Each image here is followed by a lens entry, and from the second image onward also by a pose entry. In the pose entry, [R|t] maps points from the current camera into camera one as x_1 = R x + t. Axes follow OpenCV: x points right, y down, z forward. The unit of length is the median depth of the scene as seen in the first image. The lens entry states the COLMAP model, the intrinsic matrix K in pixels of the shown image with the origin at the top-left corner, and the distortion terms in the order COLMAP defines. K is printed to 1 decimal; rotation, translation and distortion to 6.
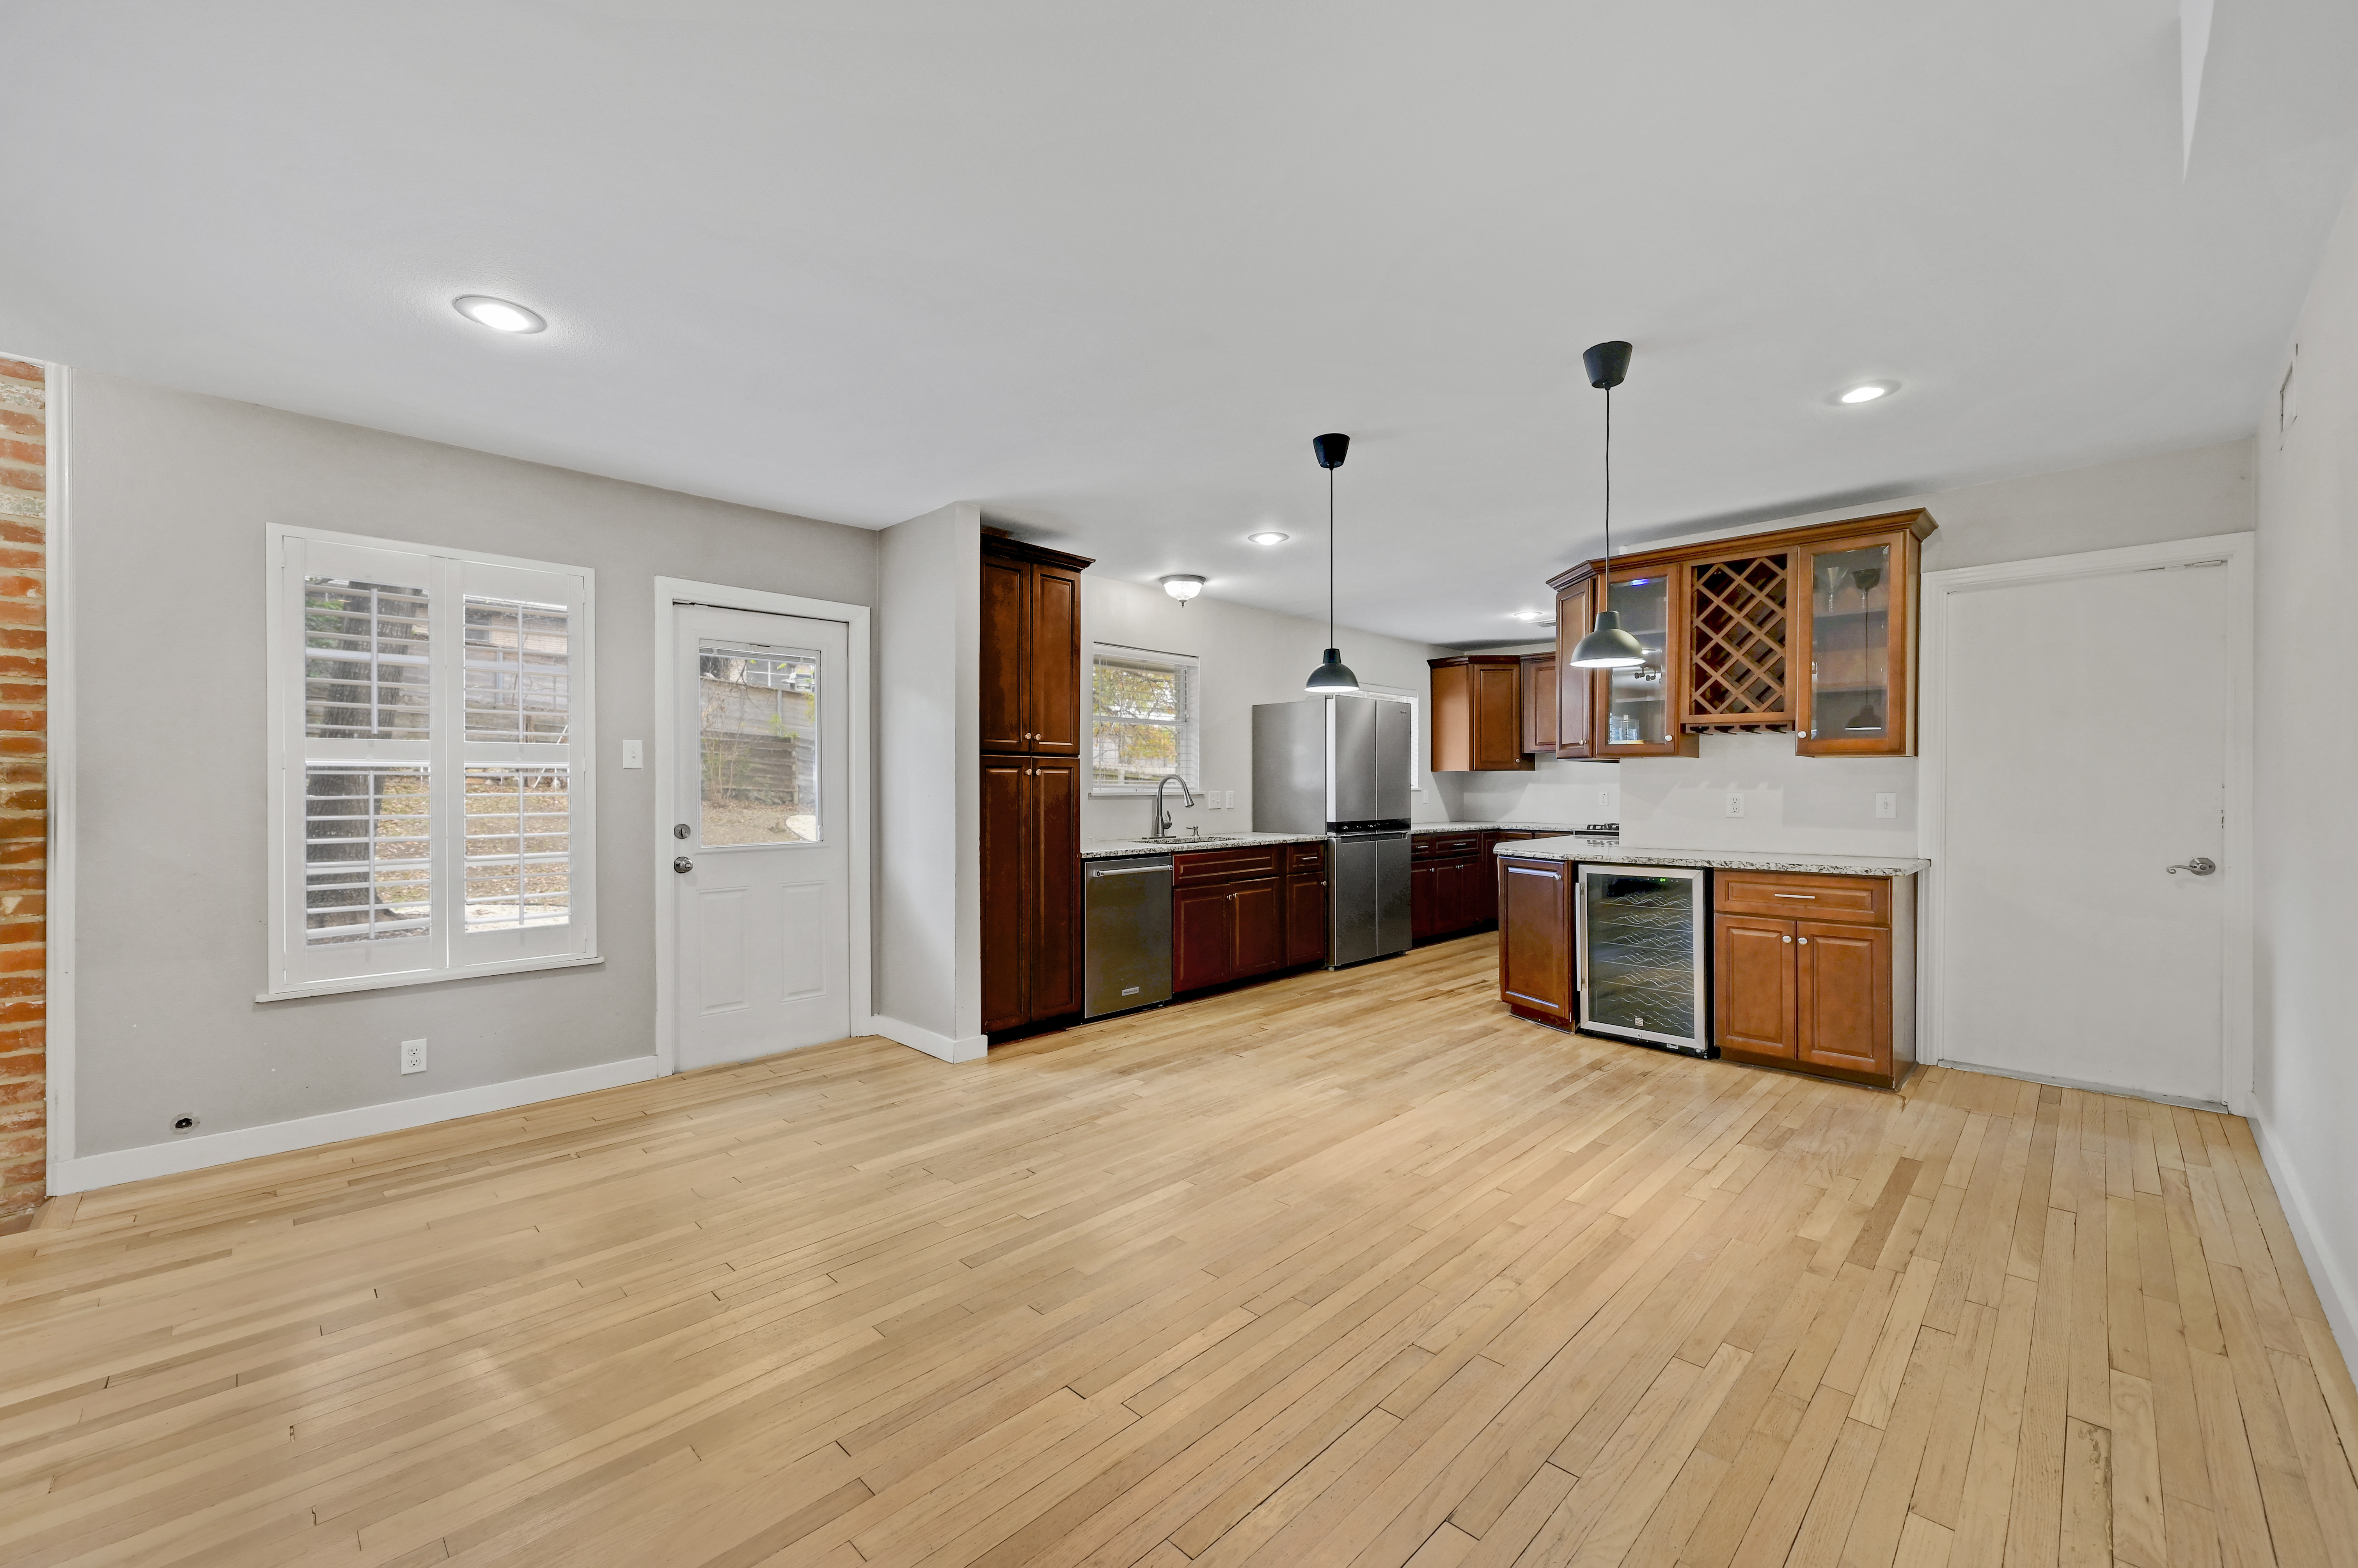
lens RADIAL K [[939.8, 0, 1173.5], [0, 939.8, 791.6], [0, 0, 1]] dist [-0.000563, 0.000025]
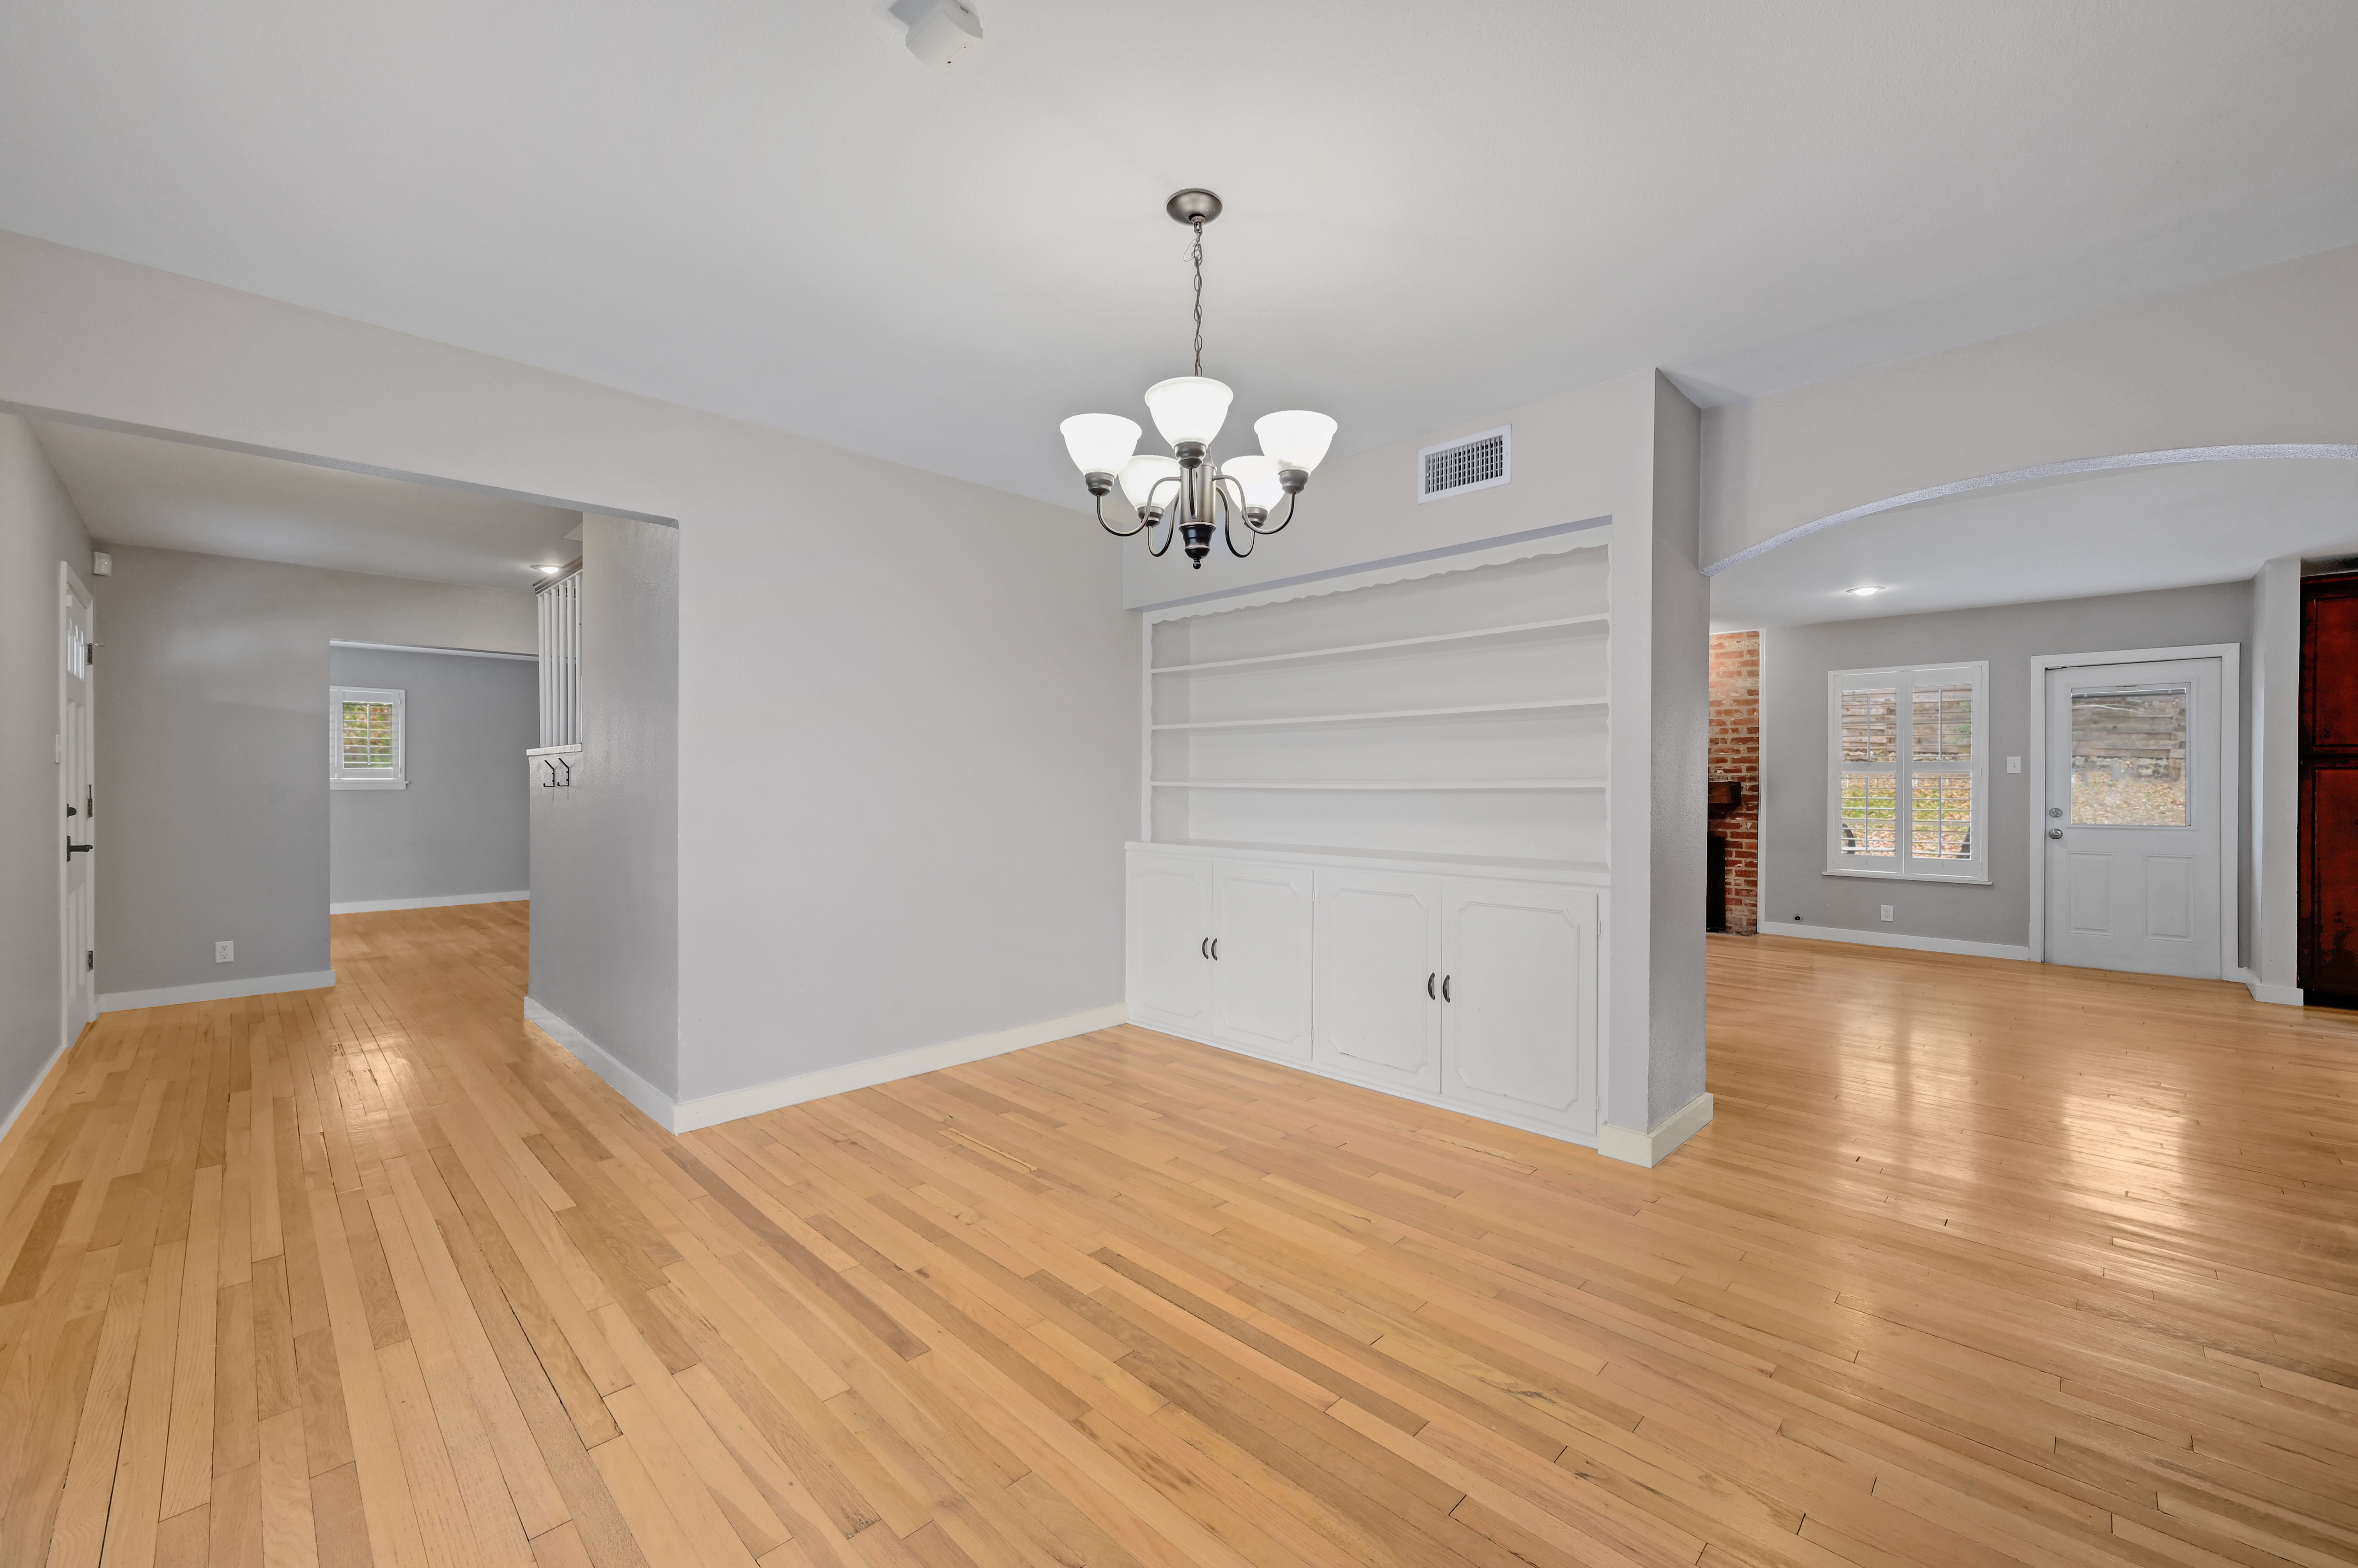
lens RADIAL K [[939.9, 0, 1172.9], [0, 939.9, 784.7], [0, 0, 1]] dist [-0.000563, 0.000025]
pose [[-0.003345, 0.005222, -0.999981, 1.045877], [-0.006472, 0.999965, 0.005243, -0.003456], [0.999973, 0.006489, -0.003311, -0.472581]]
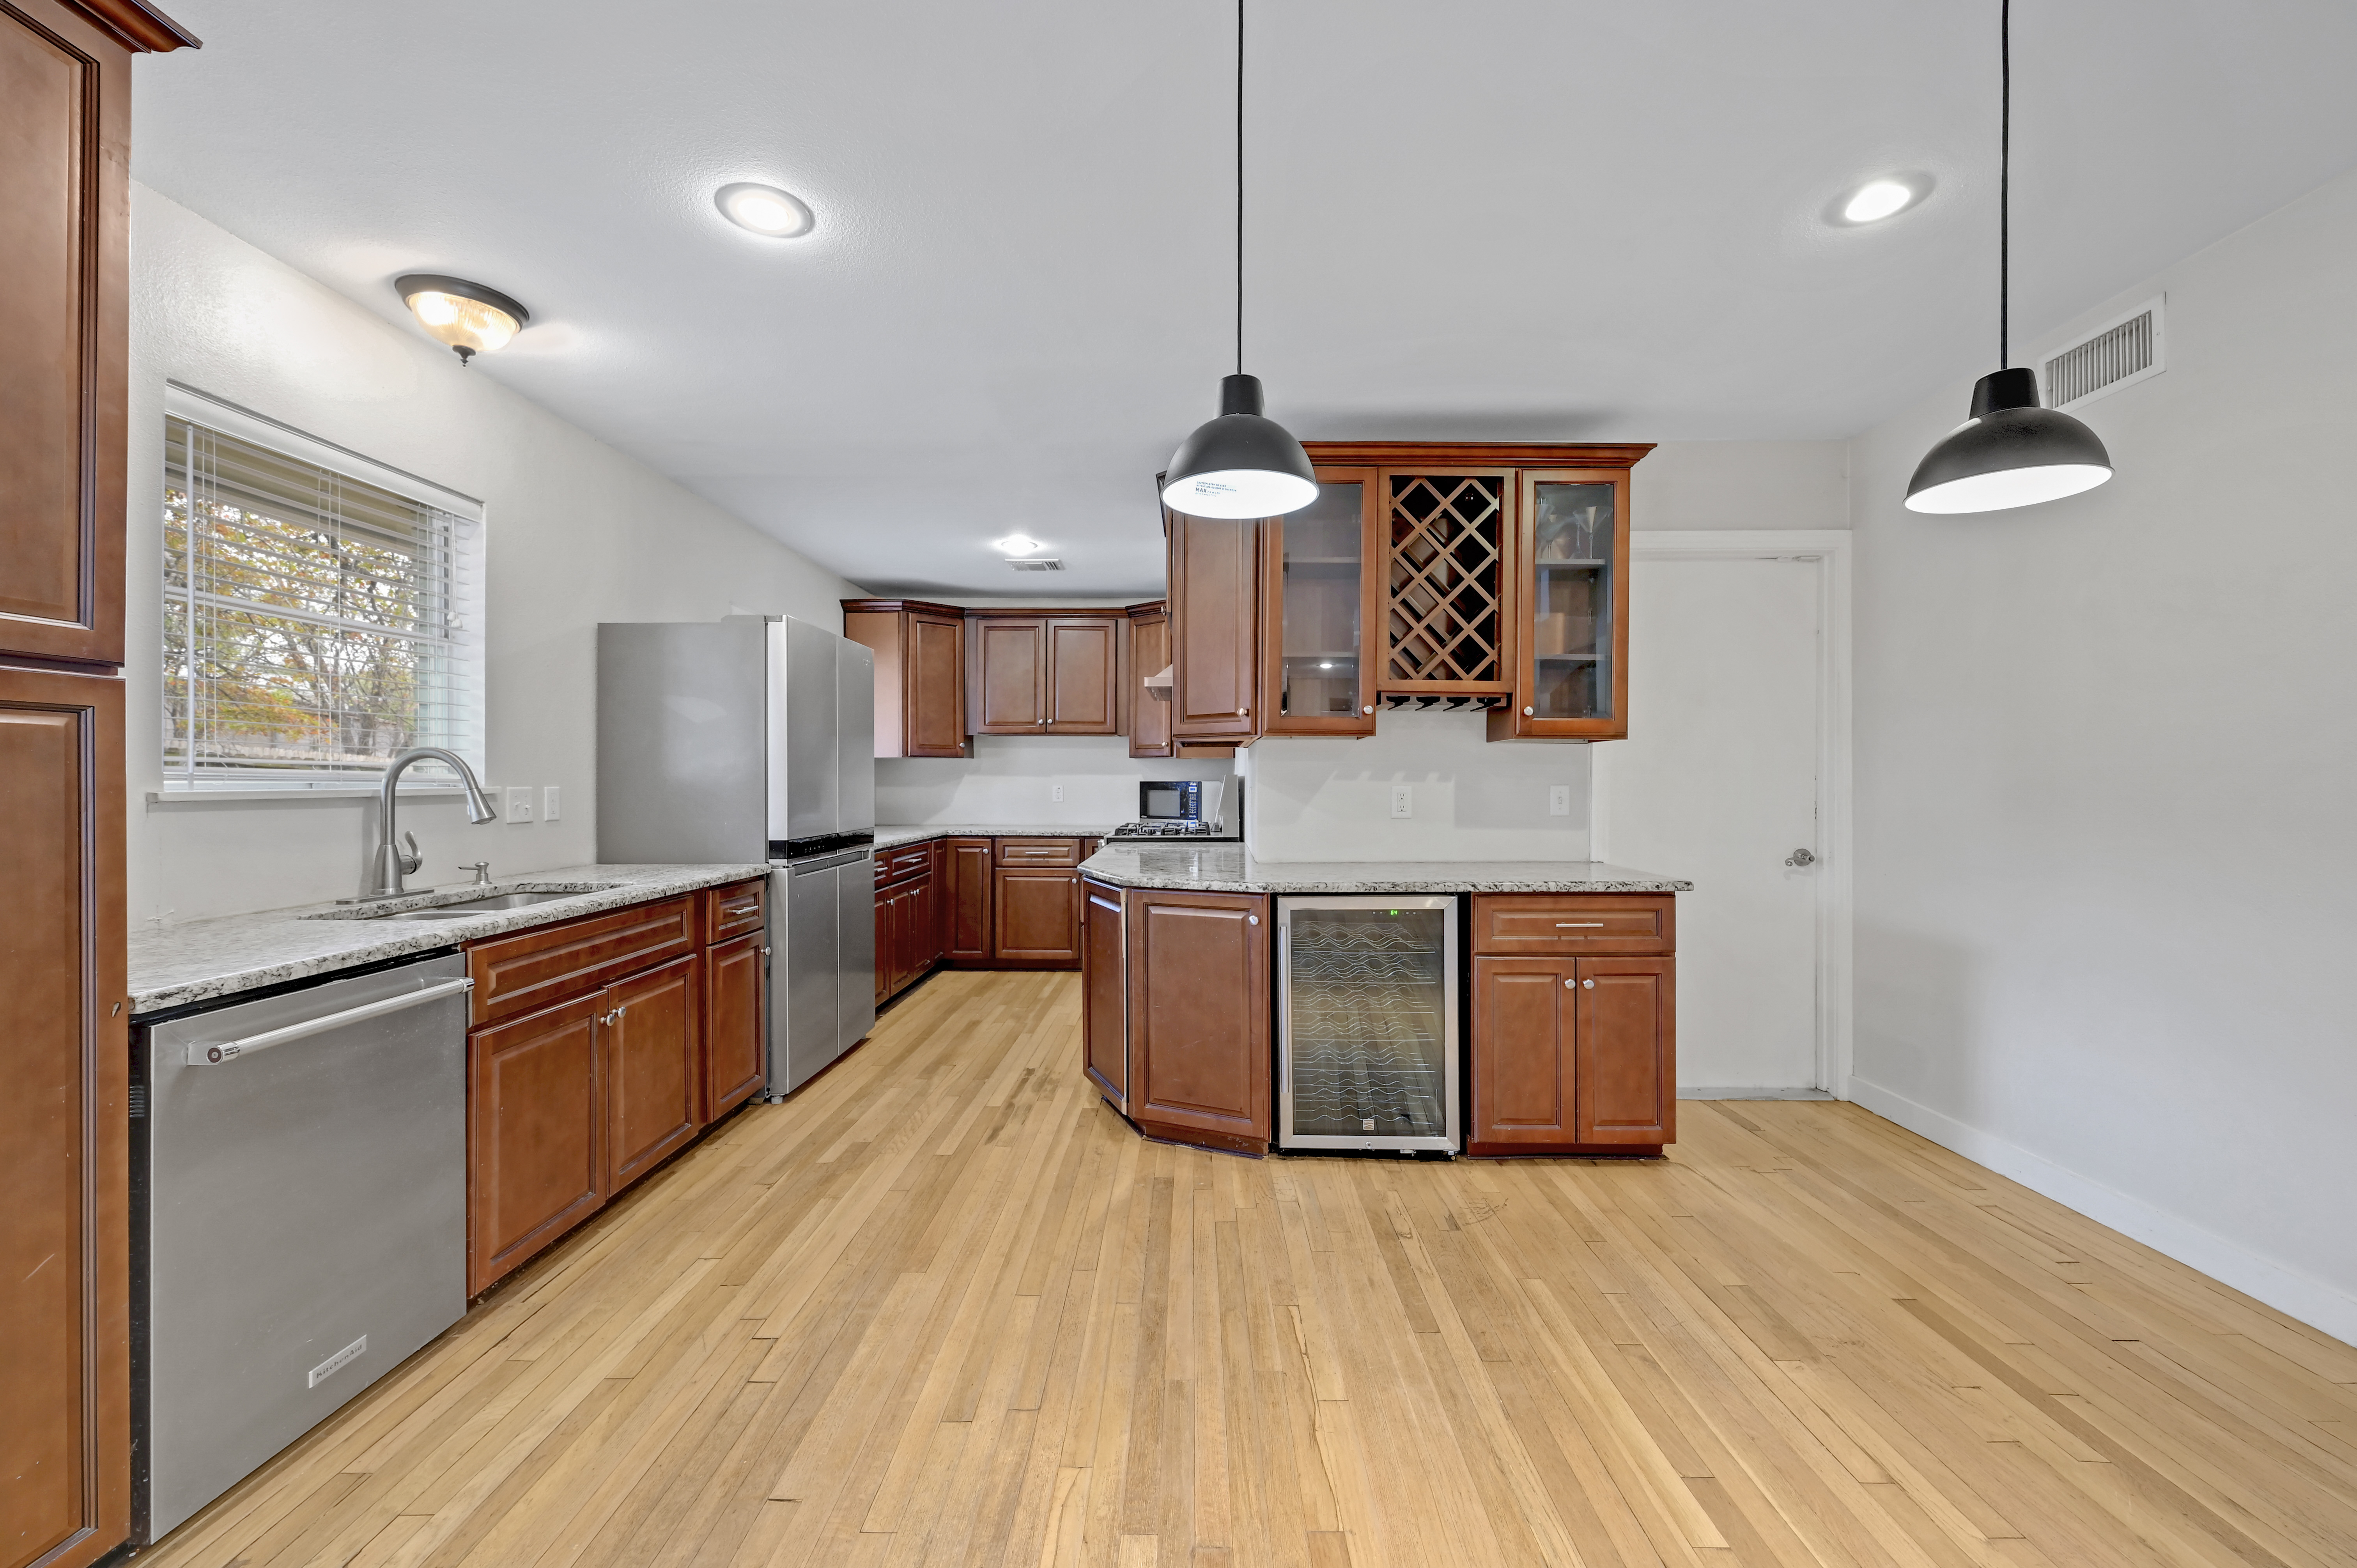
lens RADIAL K [[939.5, 0, 1181.6], [0, 939.5, 781.2], [0, 0, 1]] dist [-0.000563, 0.000025]
pose [[0.717413, -0.000463, 0.696648, -0.076327], [0.003008, 0.999993, -0.002432, -0.001739], [-0.696642, 0.003840, 0.717409, 0.634501]]
